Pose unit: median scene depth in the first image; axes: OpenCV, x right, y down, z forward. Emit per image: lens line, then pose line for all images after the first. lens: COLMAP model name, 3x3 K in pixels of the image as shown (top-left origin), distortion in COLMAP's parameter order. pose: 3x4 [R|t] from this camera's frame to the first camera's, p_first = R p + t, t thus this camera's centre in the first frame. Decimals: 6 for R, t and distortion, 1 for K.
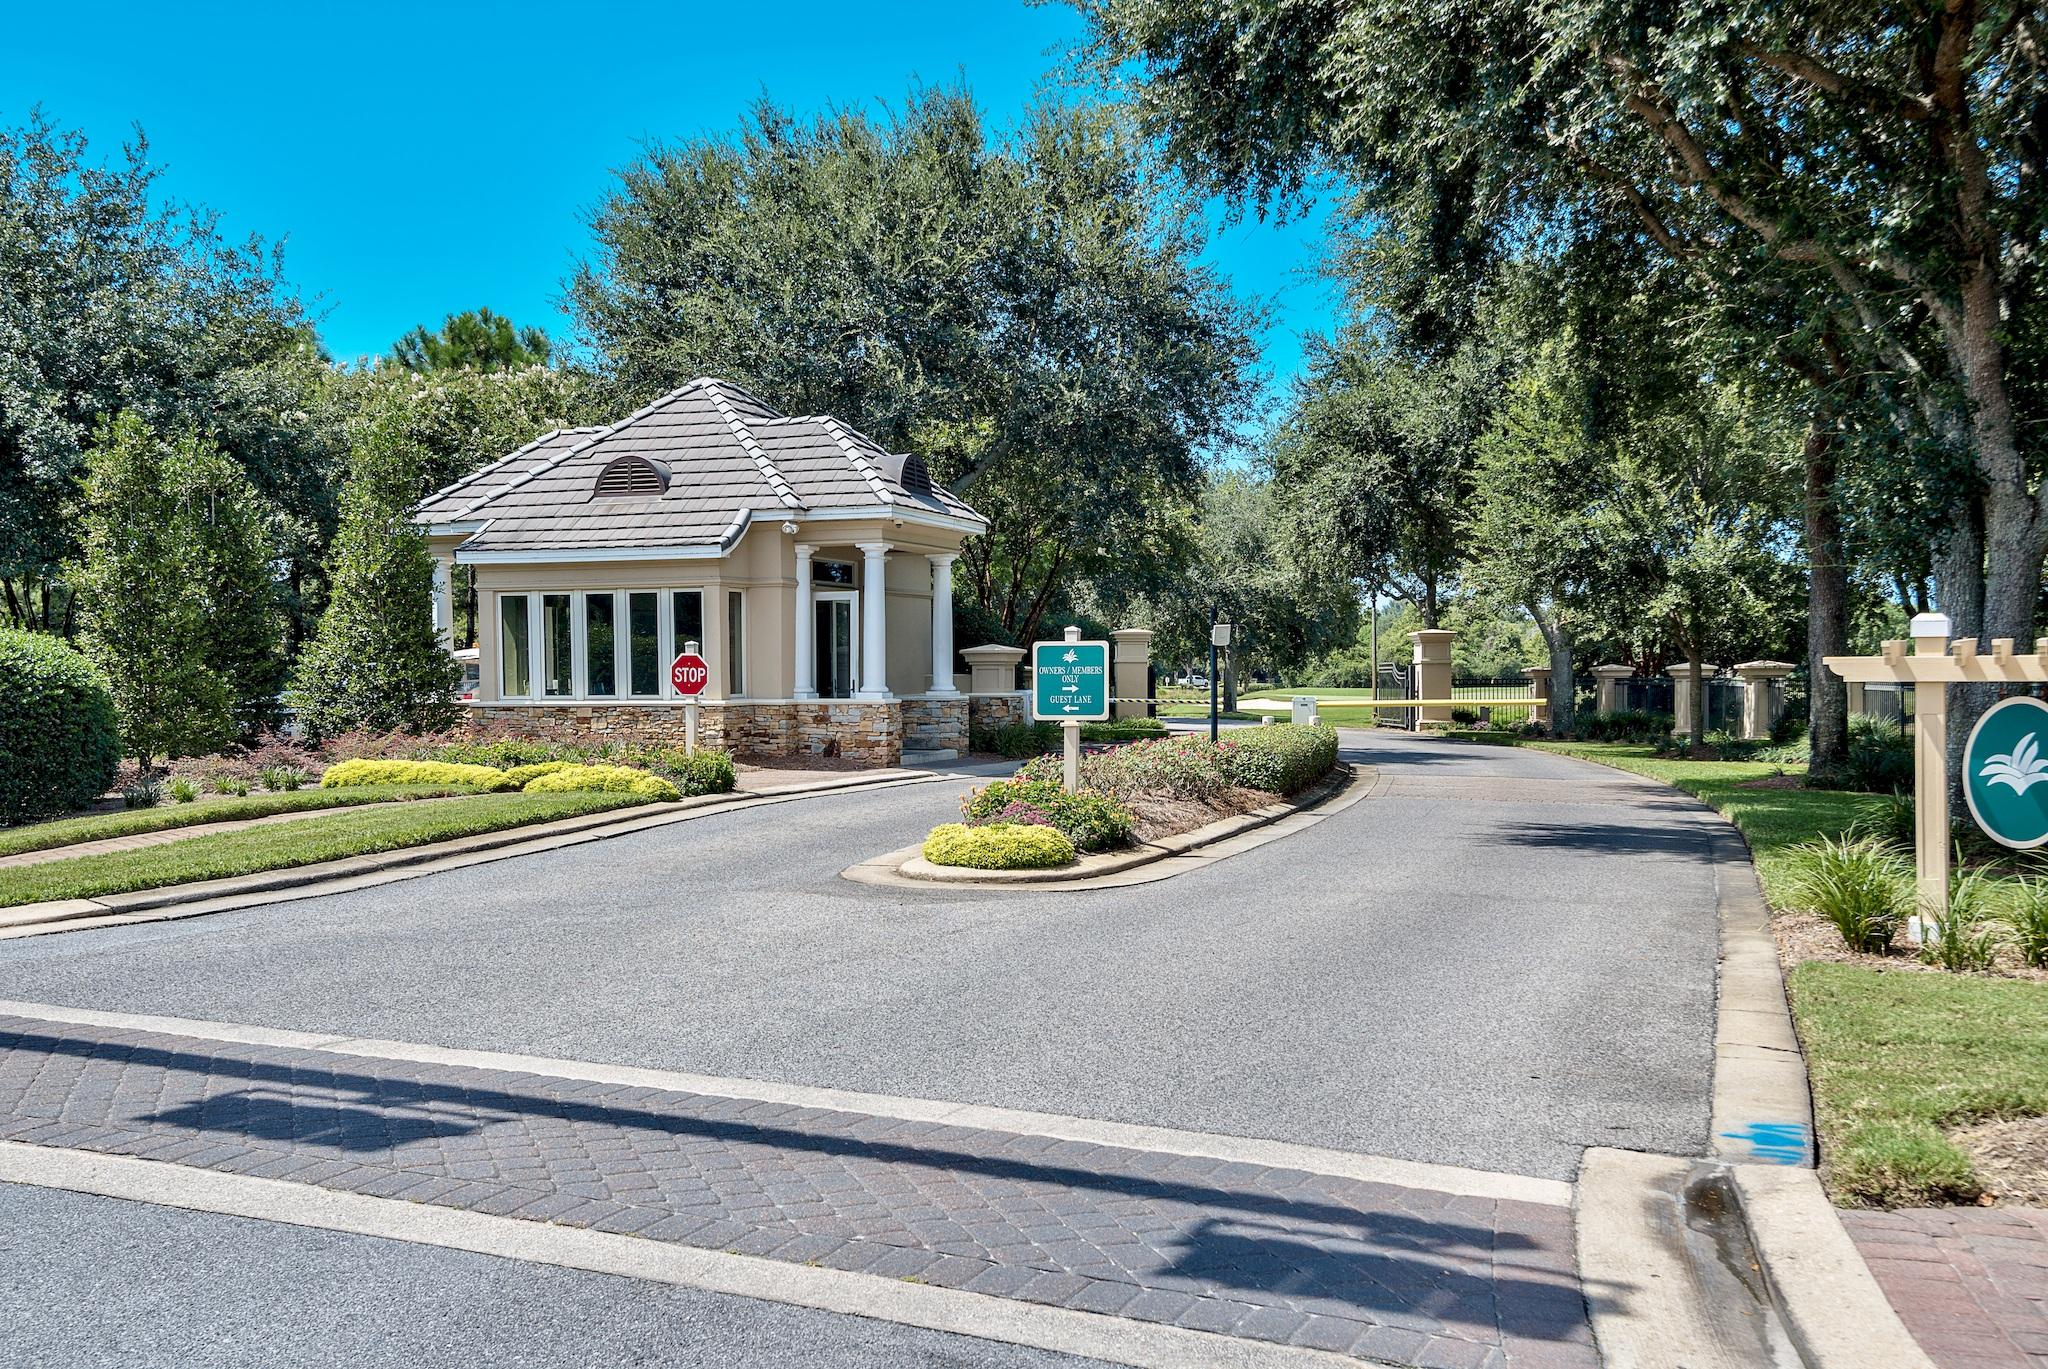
lens RADIAL K [[2046.0, 0, 1024.0], [0, 2046.0, 684.5], [0, 0, 1]] dist [0.076982, 0.002545]
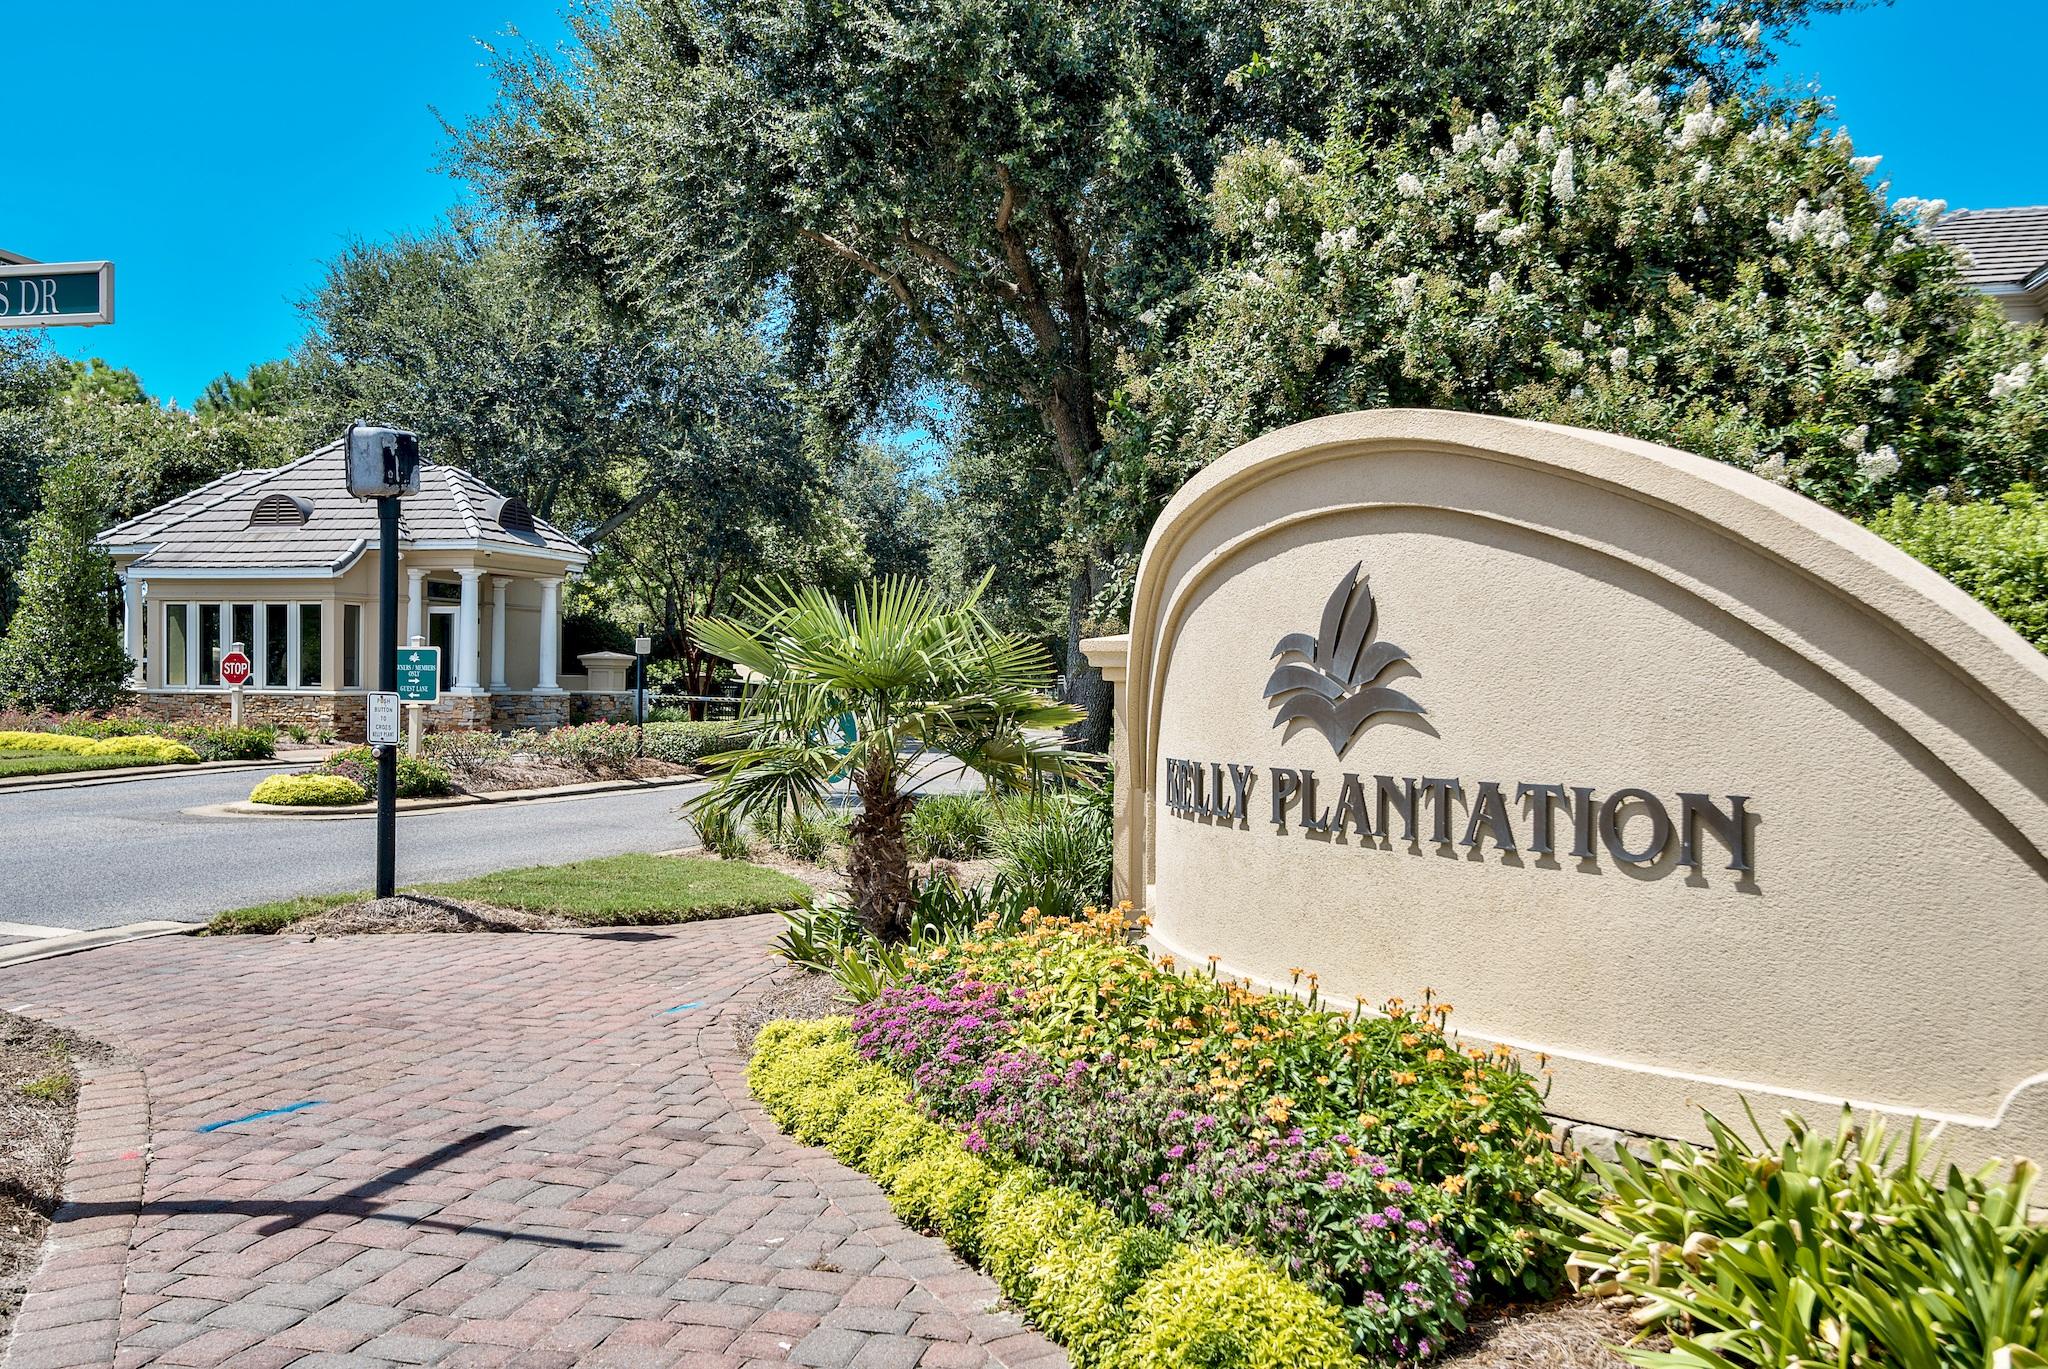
lens RADIAL K [[1804.9, 0, 1024.0], [0, 1804.9, 684.5], [0, 0, 1]] dist [0.013894, 0.007452]
pose [[0.996958, 0.018913, 0.075611, 0.181111], [-0.018535, 0.999812, -0.005692, 0.002025], [-0.075704, 0.004273, 0.997121, -0.130093]]
